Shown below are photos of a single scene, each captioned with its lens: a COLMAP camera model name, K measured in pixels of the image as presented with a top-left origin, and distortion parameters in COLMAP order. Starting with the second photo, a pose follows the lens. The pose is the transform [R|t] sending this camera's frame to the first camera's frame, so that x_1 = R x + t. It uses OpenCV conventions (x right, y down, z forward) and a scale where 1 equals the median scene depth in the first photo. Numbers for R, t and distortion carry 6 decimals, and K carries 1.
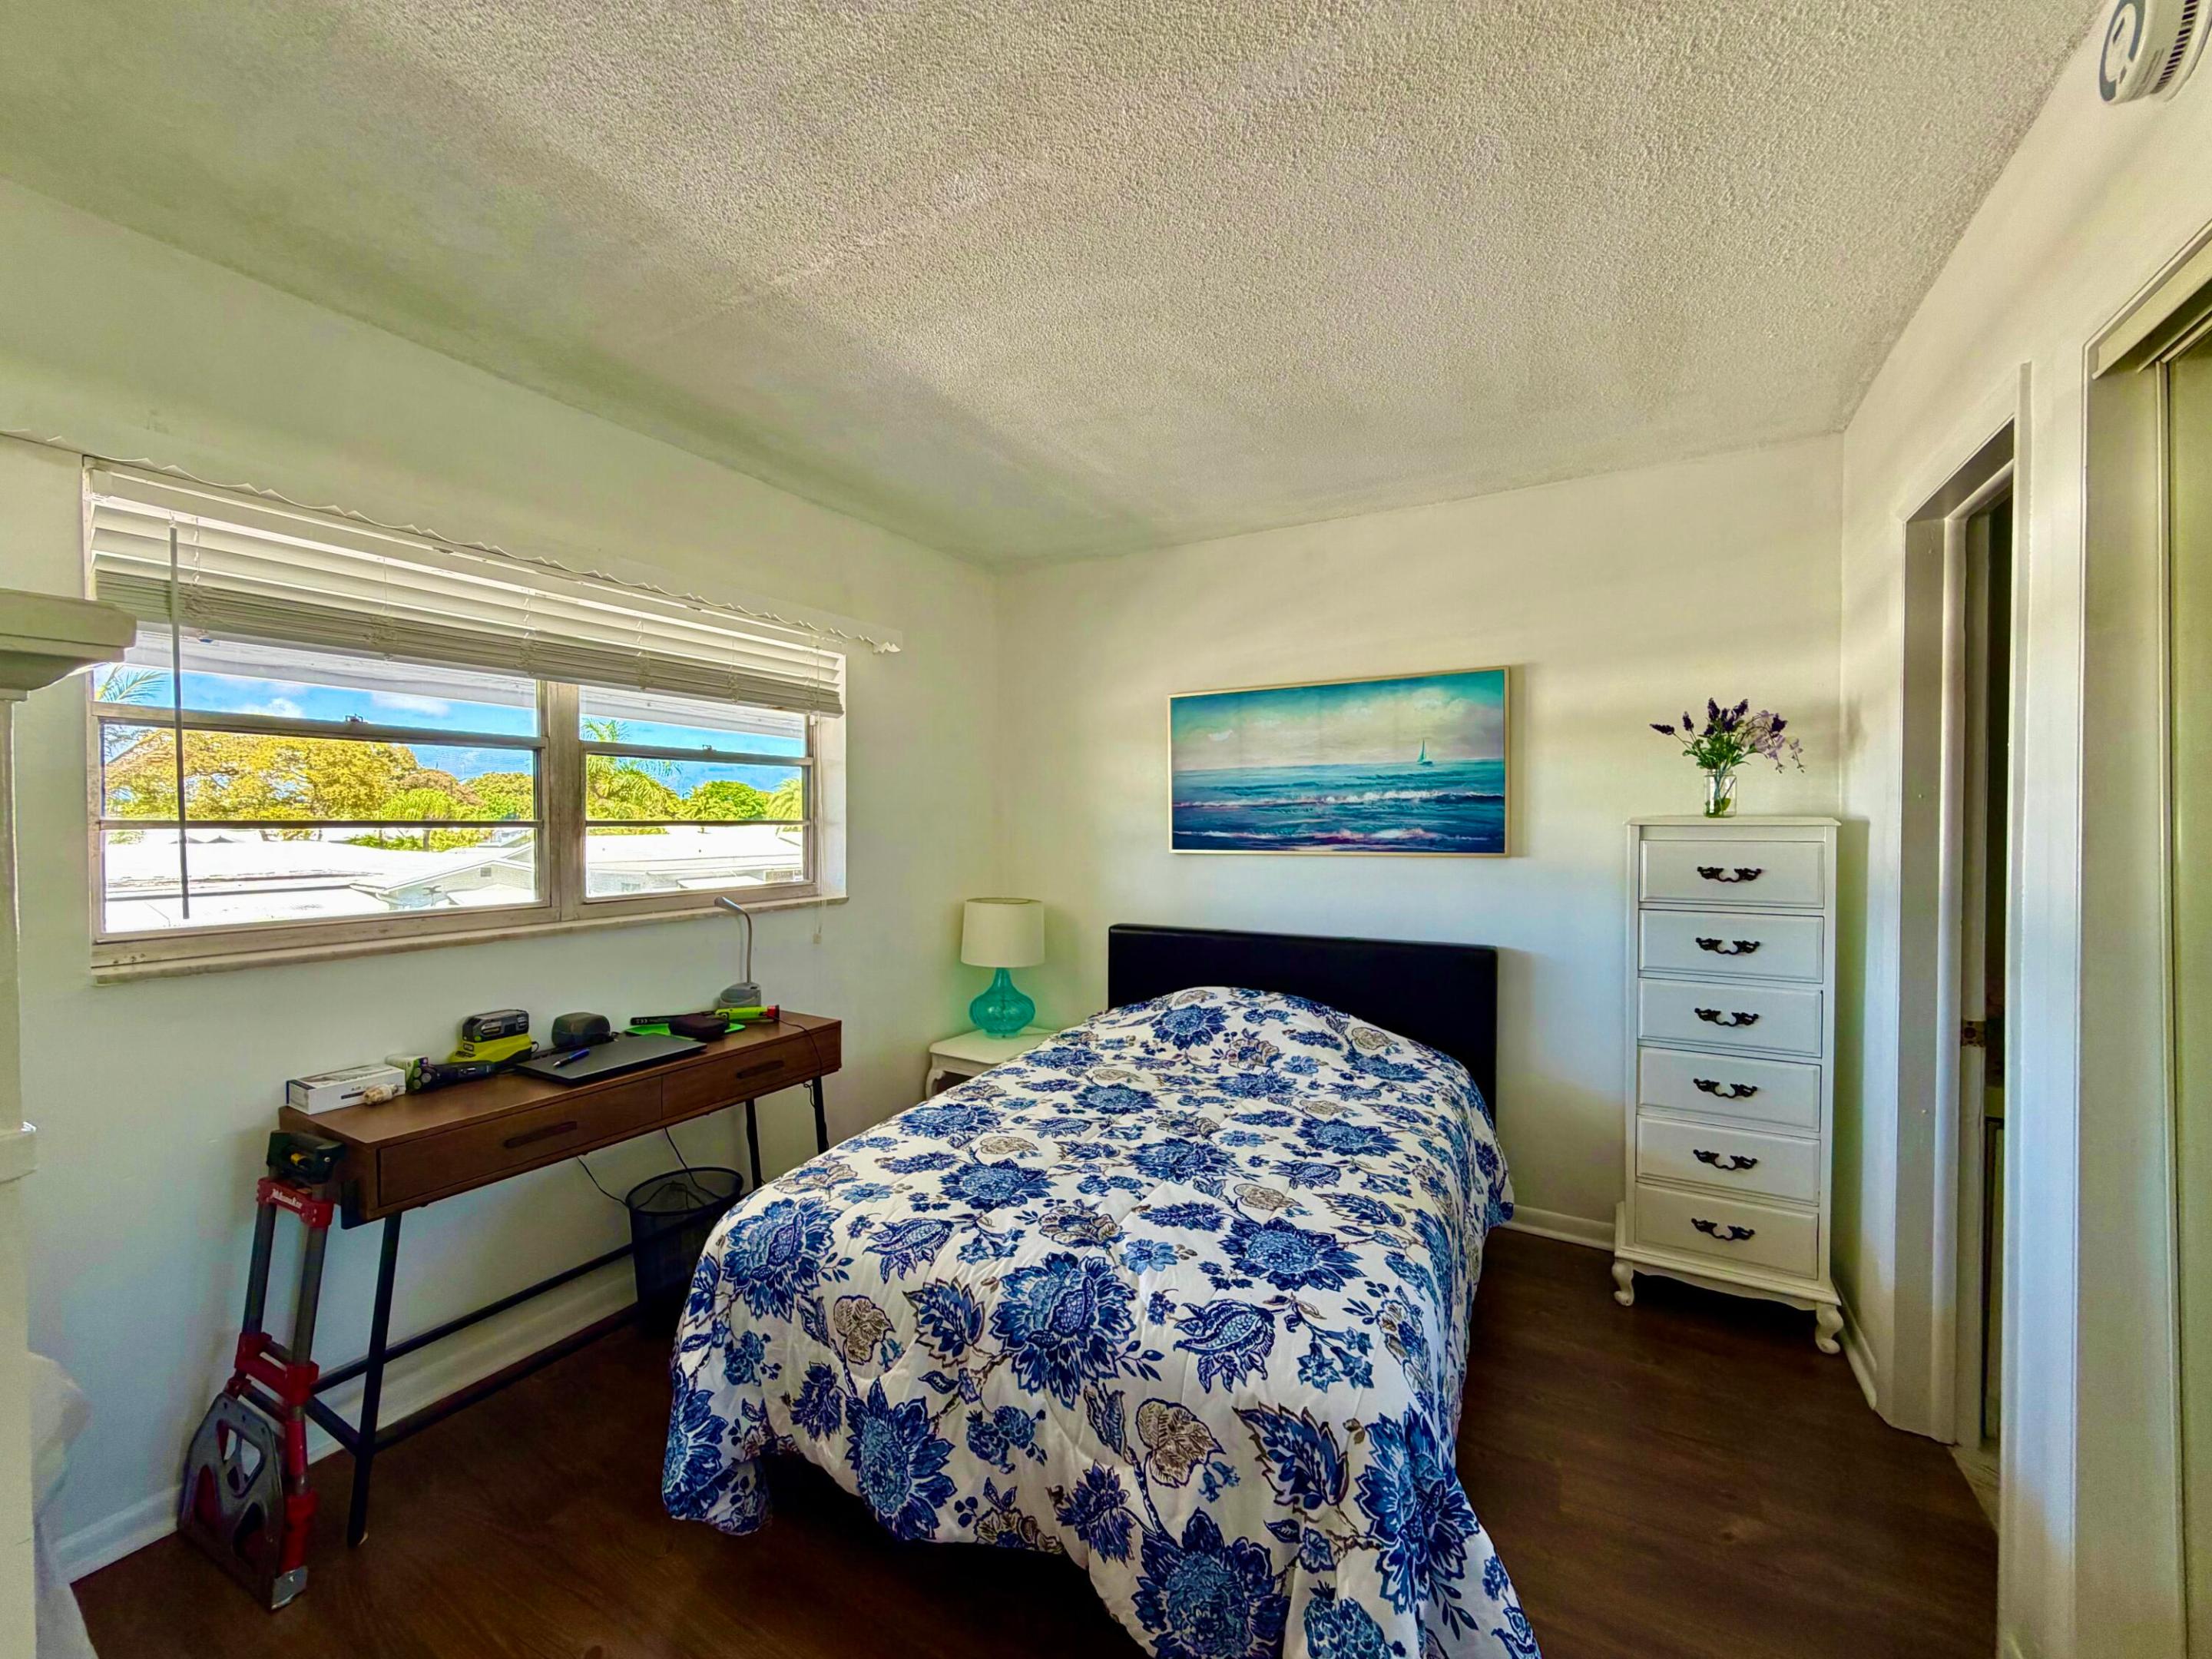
lens RADIAL K [[878.7, 0, 1098.2], [0, 878.7, 831.0], [0, 0, 1]] dist [-0.000537, 0.000212]
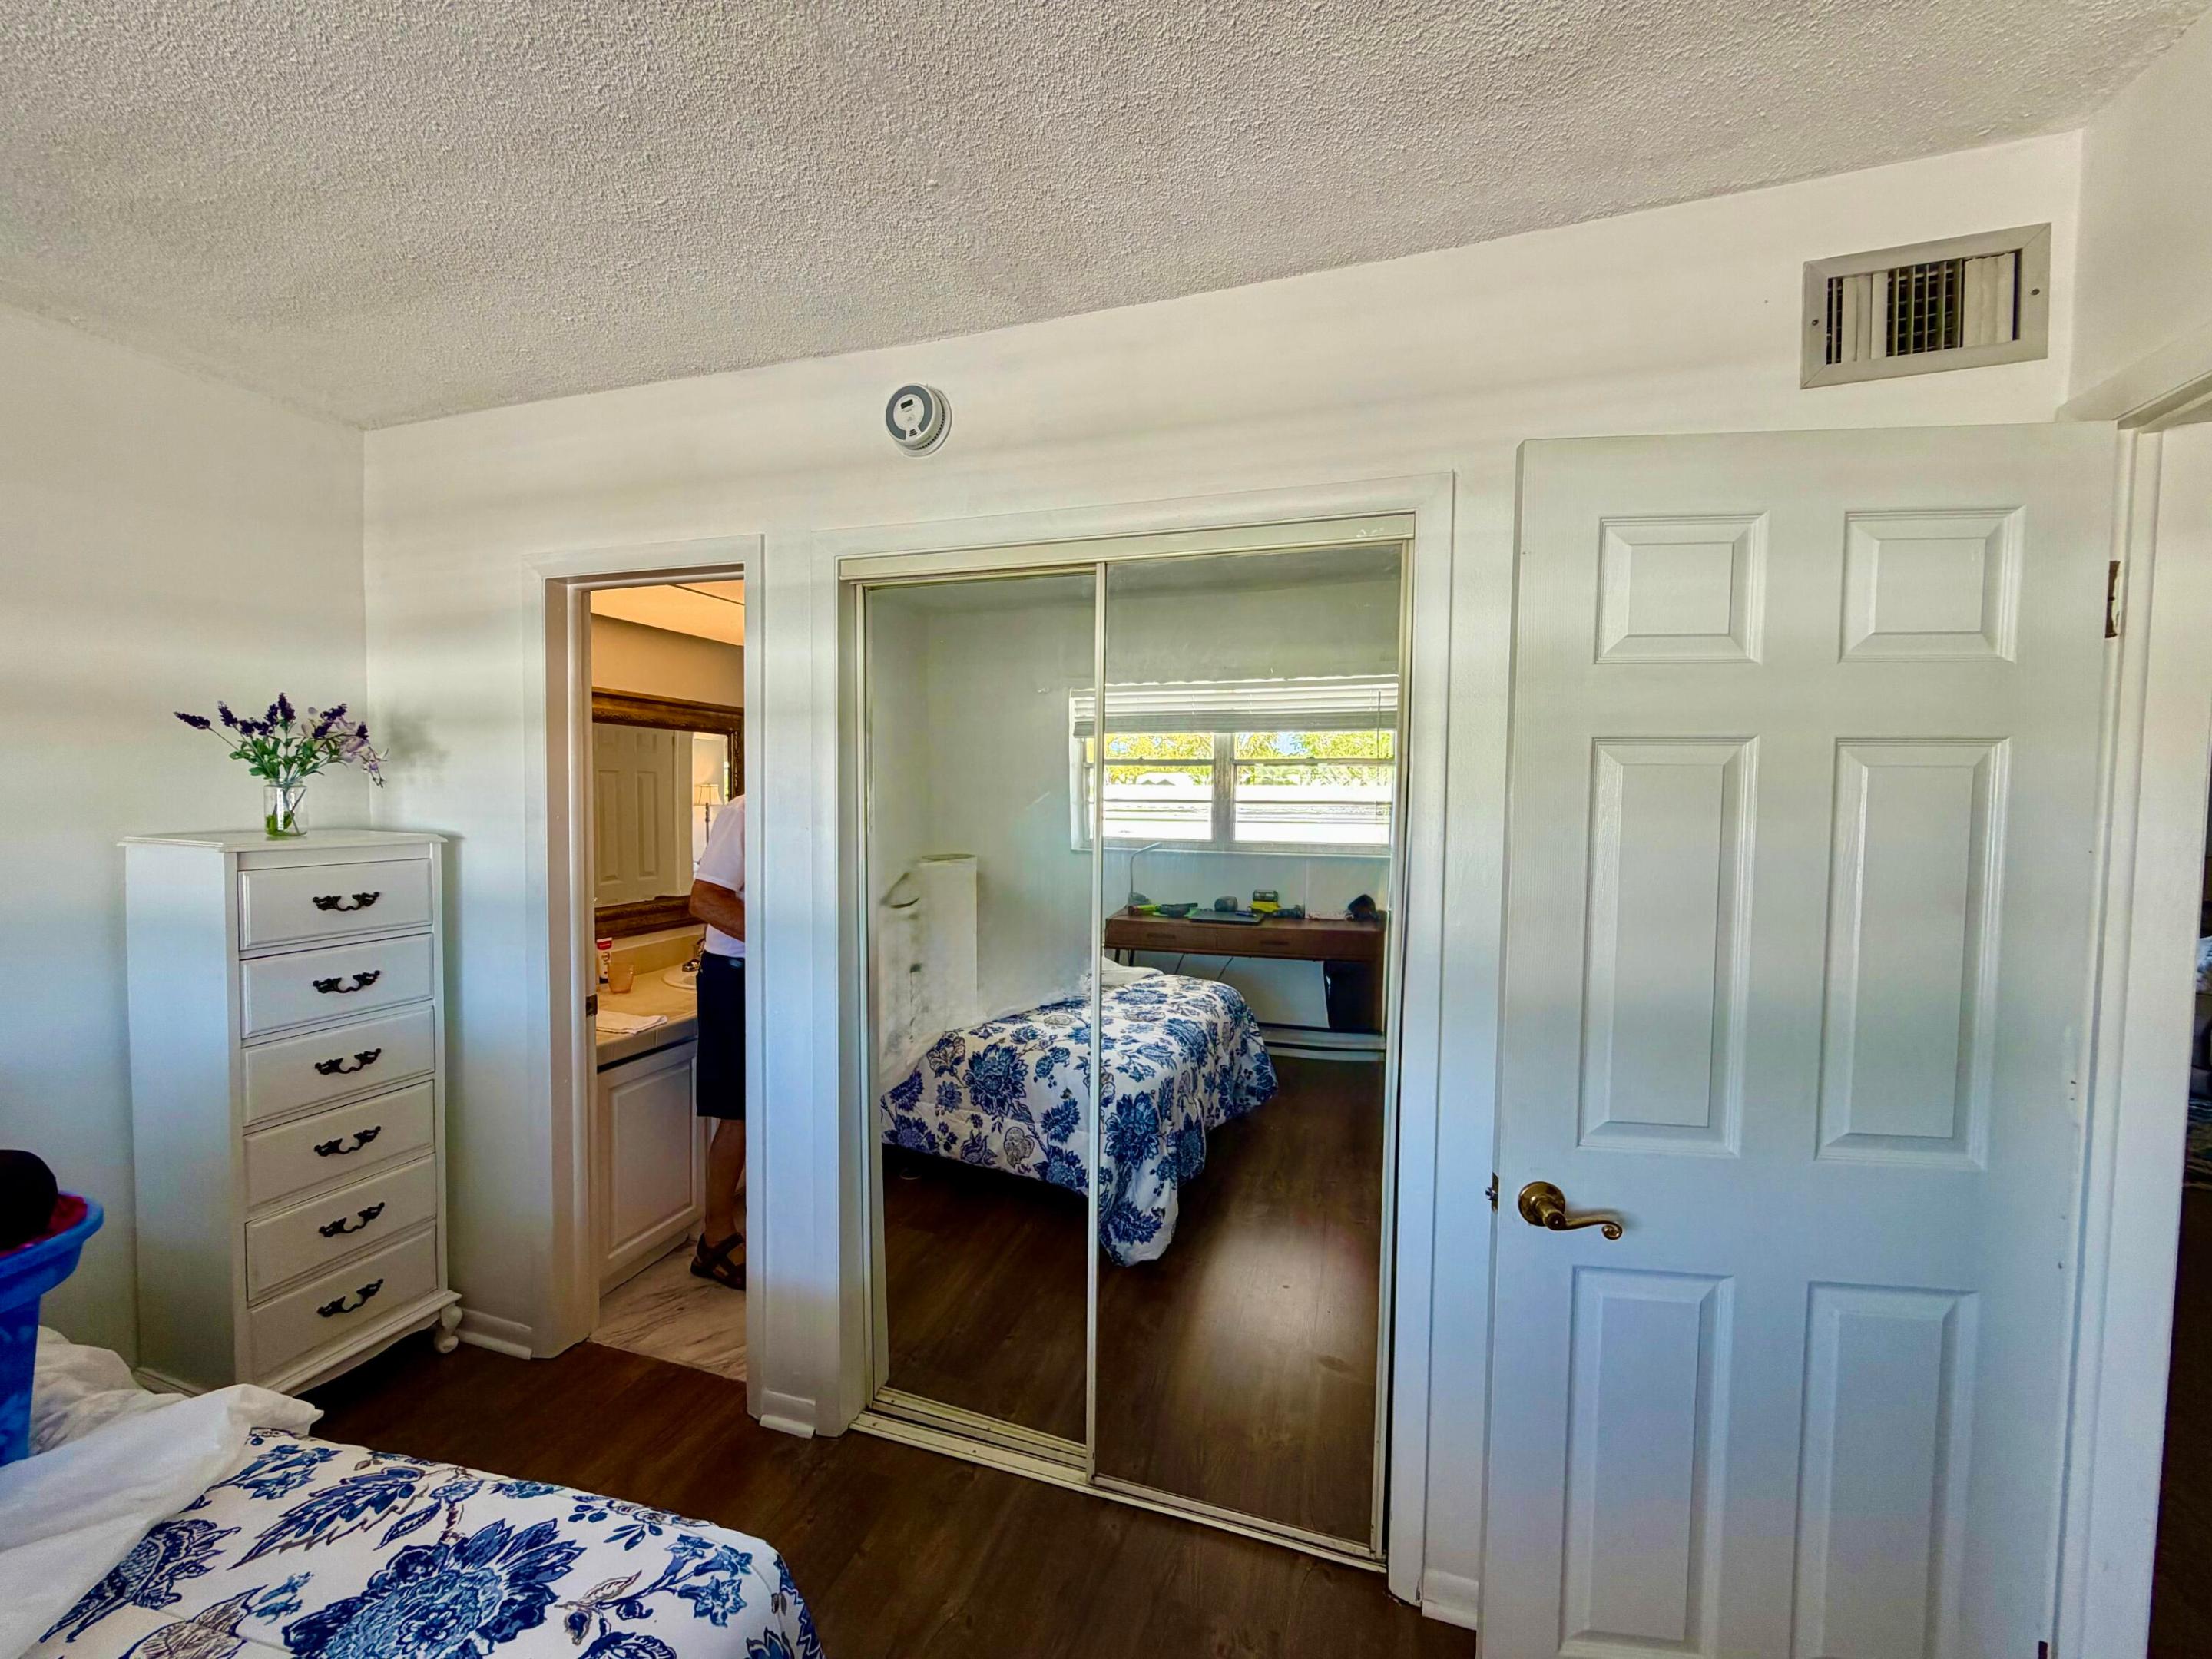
lens RADIAL K [[878.7, 0, 1111.1], [0, 878.7, 830.0], [0, 0, 1]] dist [-0.000537, 0.000212]
pose [[-0.191052, -0.044085, 0.980589, -0.400539], [0.001844, 0.998973, 0.045270, -0.084125], [-0.981578, 0.010457, -0.190775, 0.563938]]
